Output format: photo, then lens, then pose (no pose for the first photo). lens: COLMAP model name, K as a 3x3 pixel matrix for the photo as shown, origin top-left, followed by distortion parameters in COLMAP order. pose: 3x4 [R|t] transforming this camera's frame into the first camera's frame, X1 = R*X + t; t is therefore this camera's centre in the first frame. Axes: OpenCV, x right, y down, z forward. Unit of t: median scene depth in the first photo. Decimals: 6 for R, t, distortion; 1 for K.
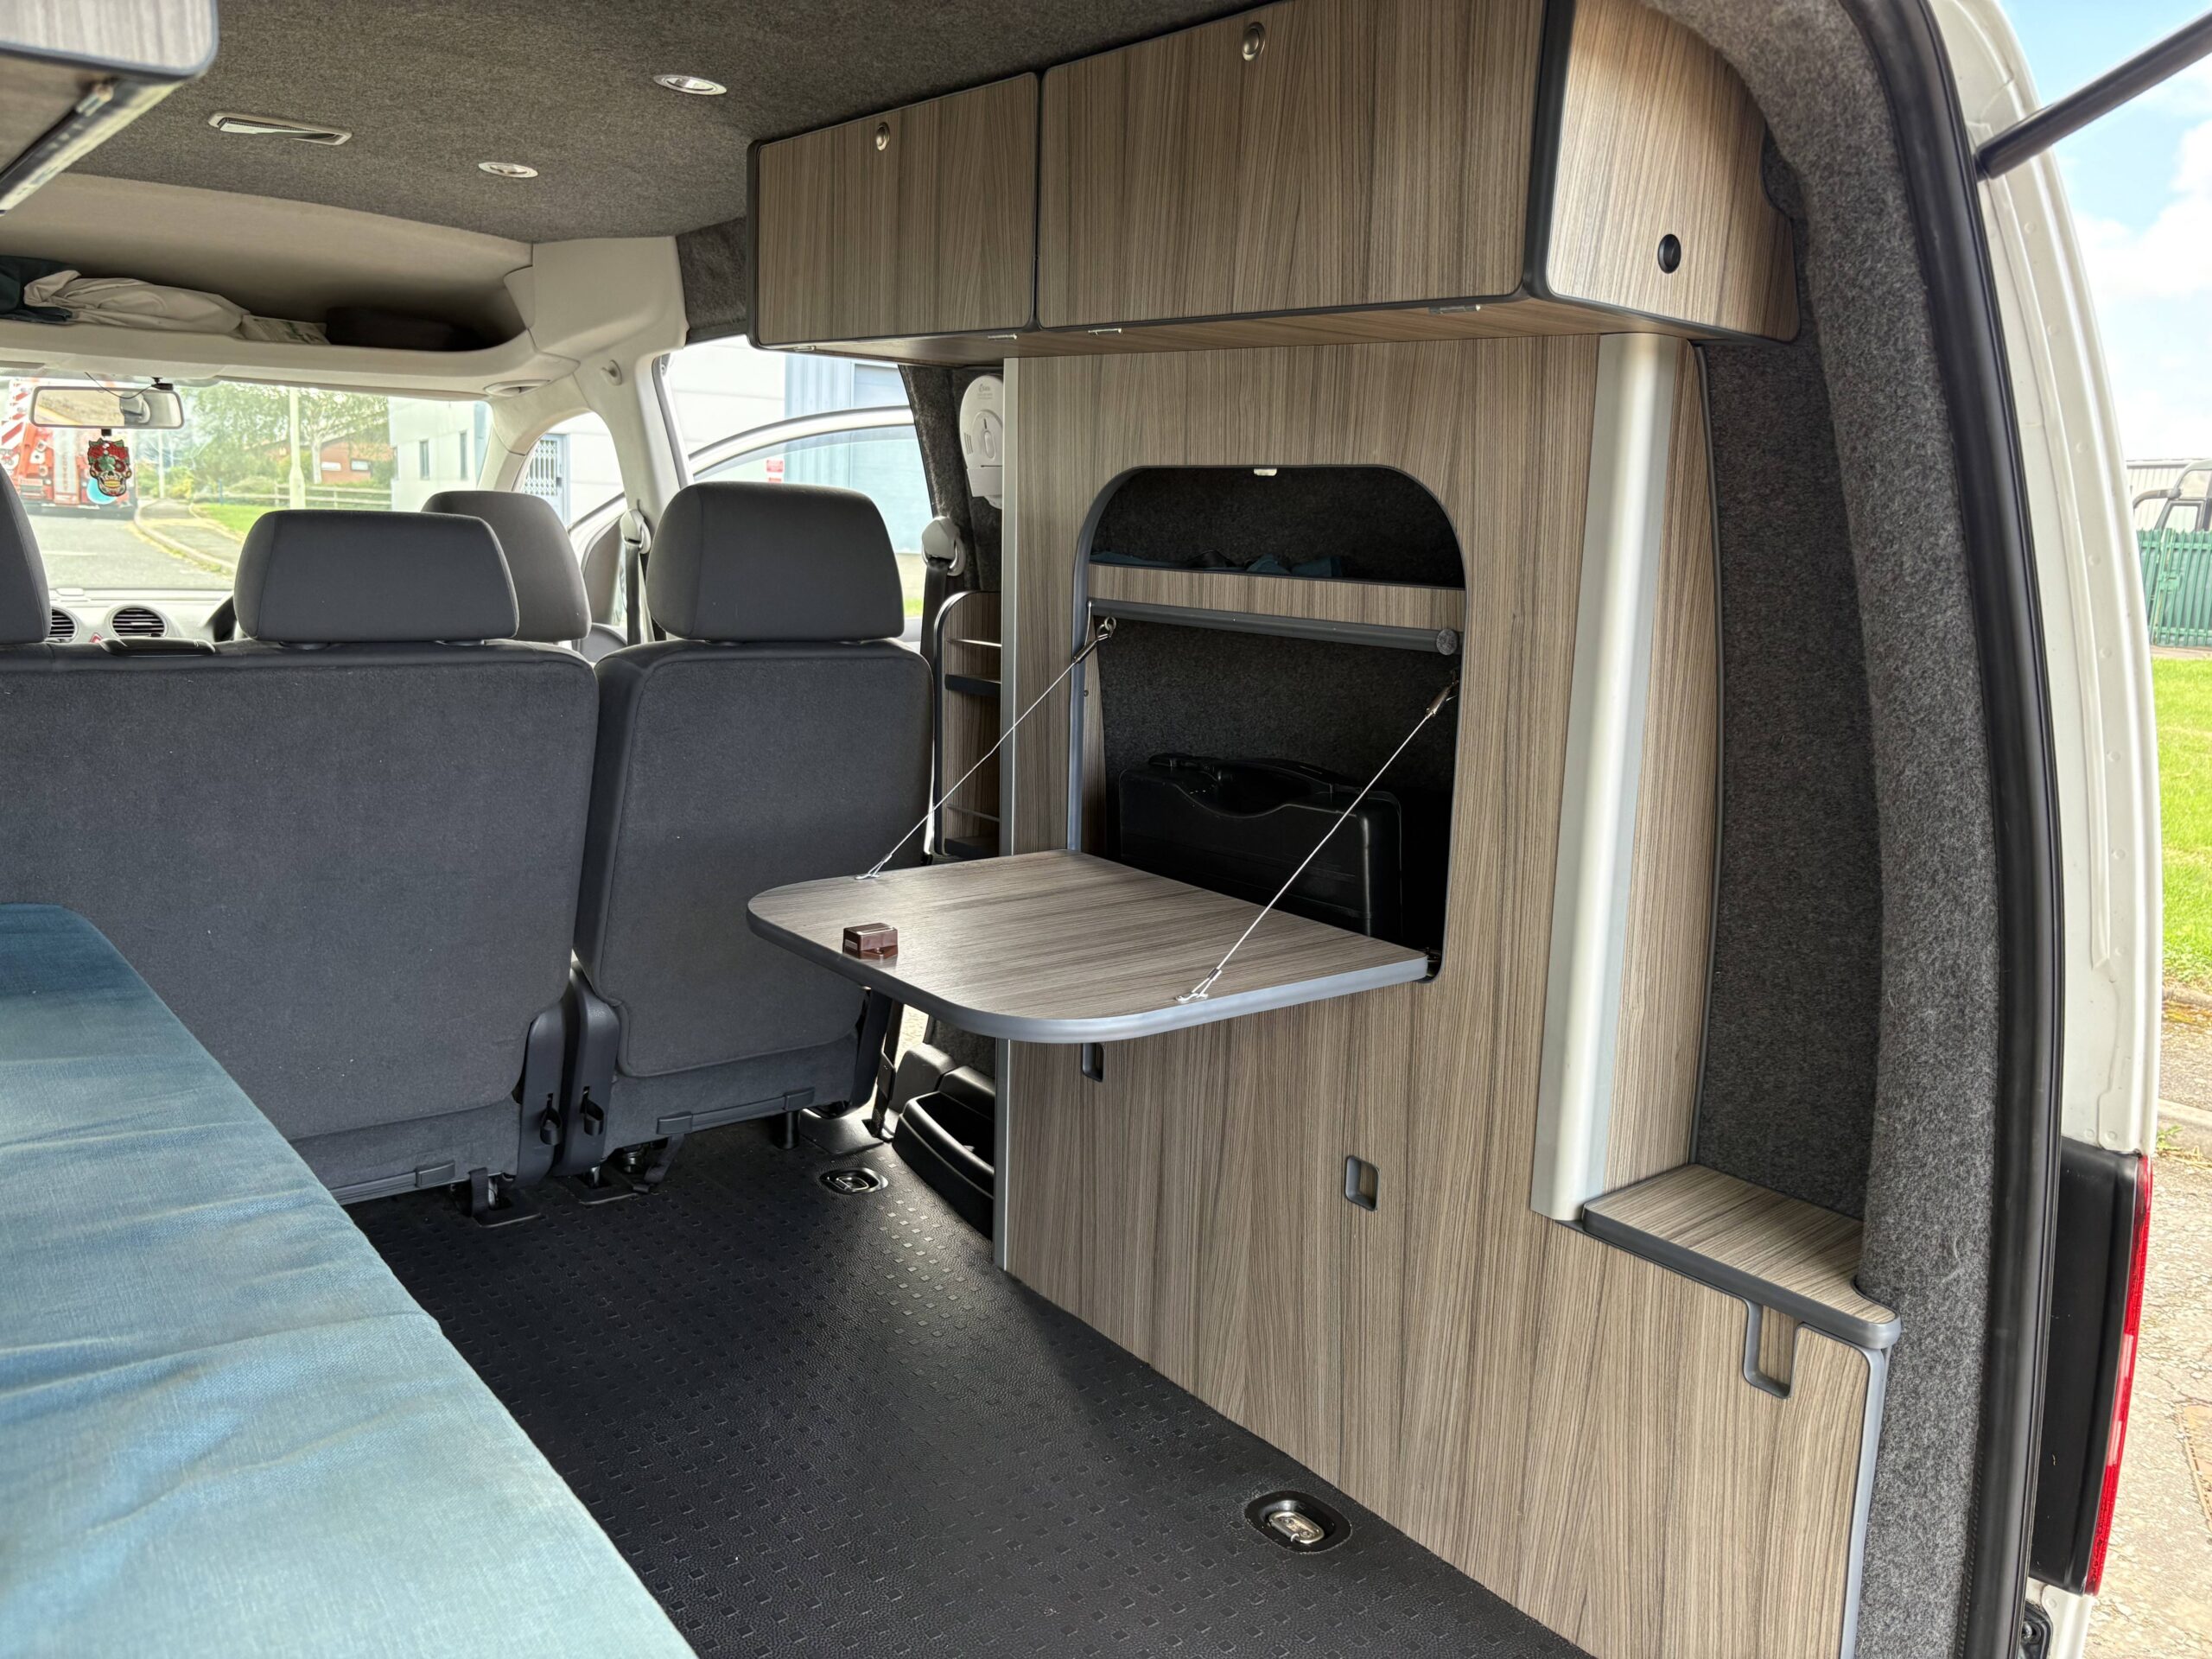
lens RADIAL K [[1731.9, 0, 1106.0], [0, 1731.9, 829.5], [0, 0, 1]] dist [-0.002575, -0.003862]
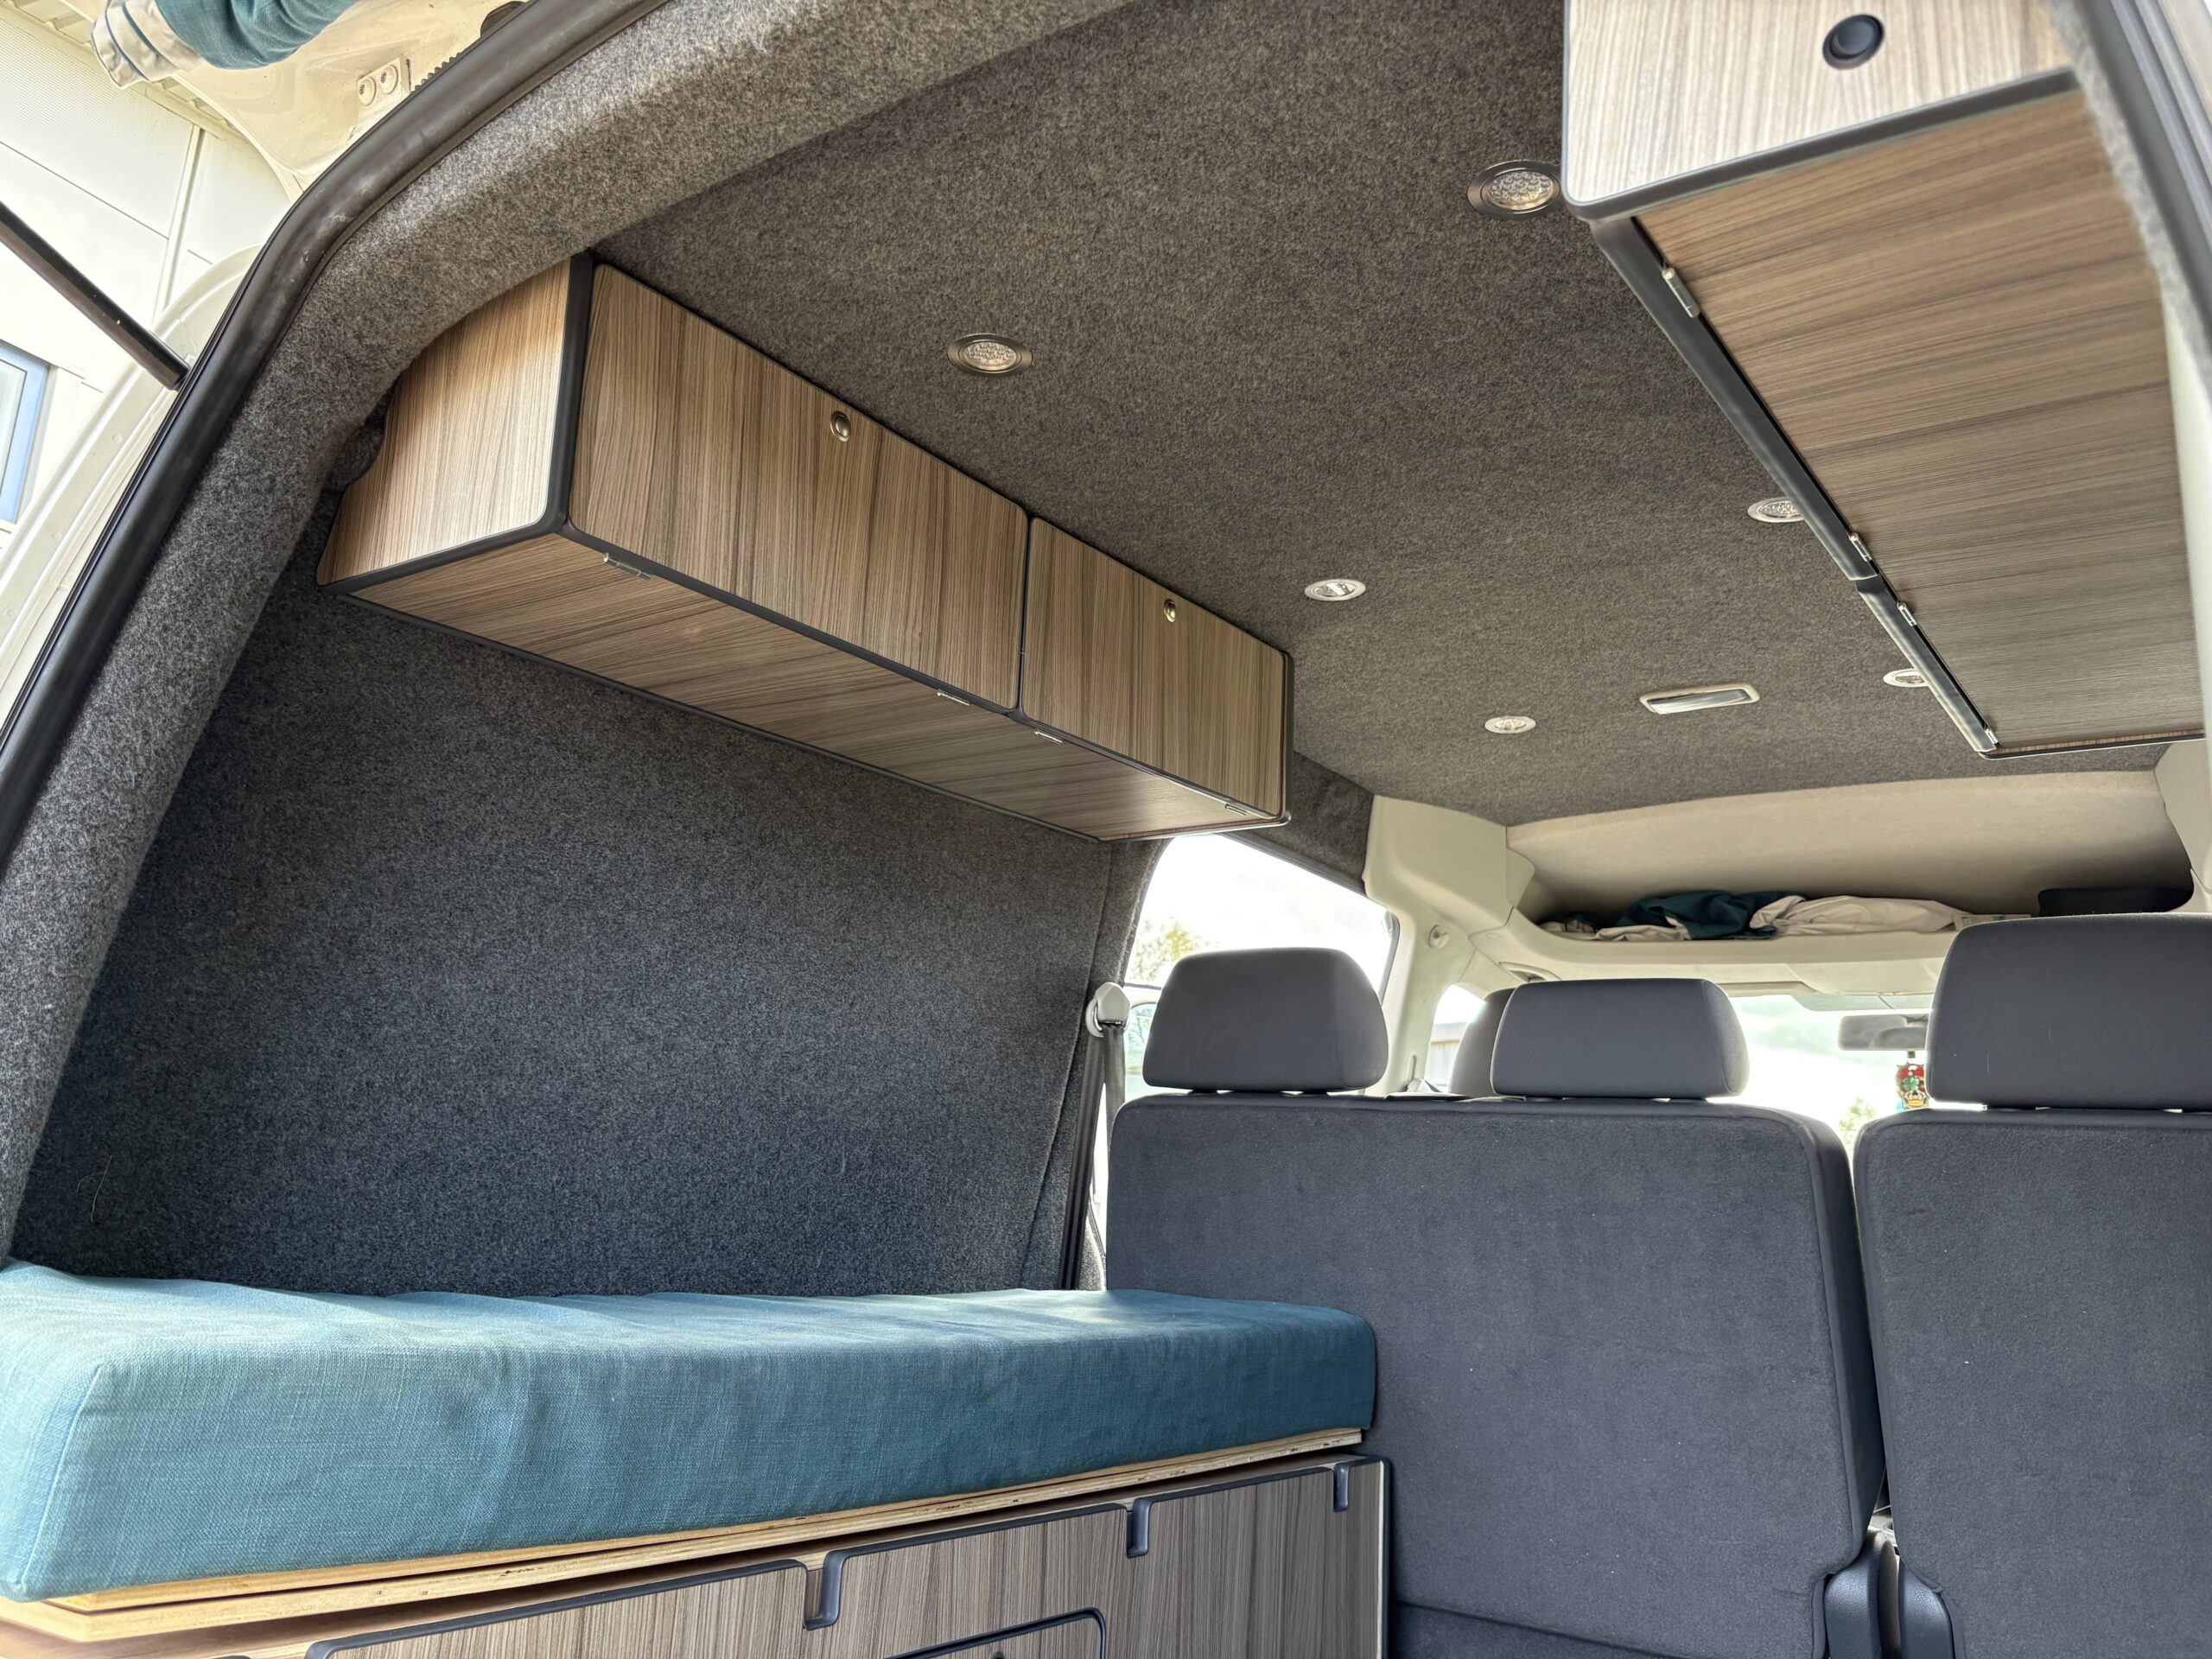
lens RADIAL K [[1731.9, 0, 1106.0], [0, 1731.9, 829.5], [0, 0, 1]] dist [-0.002575, -0.003862]
pose [[0.271843, -0.237747, -0.932512, 0.486493], [-0.228161, 0.925451, -0.302460, 0.119326], [0.934903, 0.294985, 0.197333, 0.441474]]
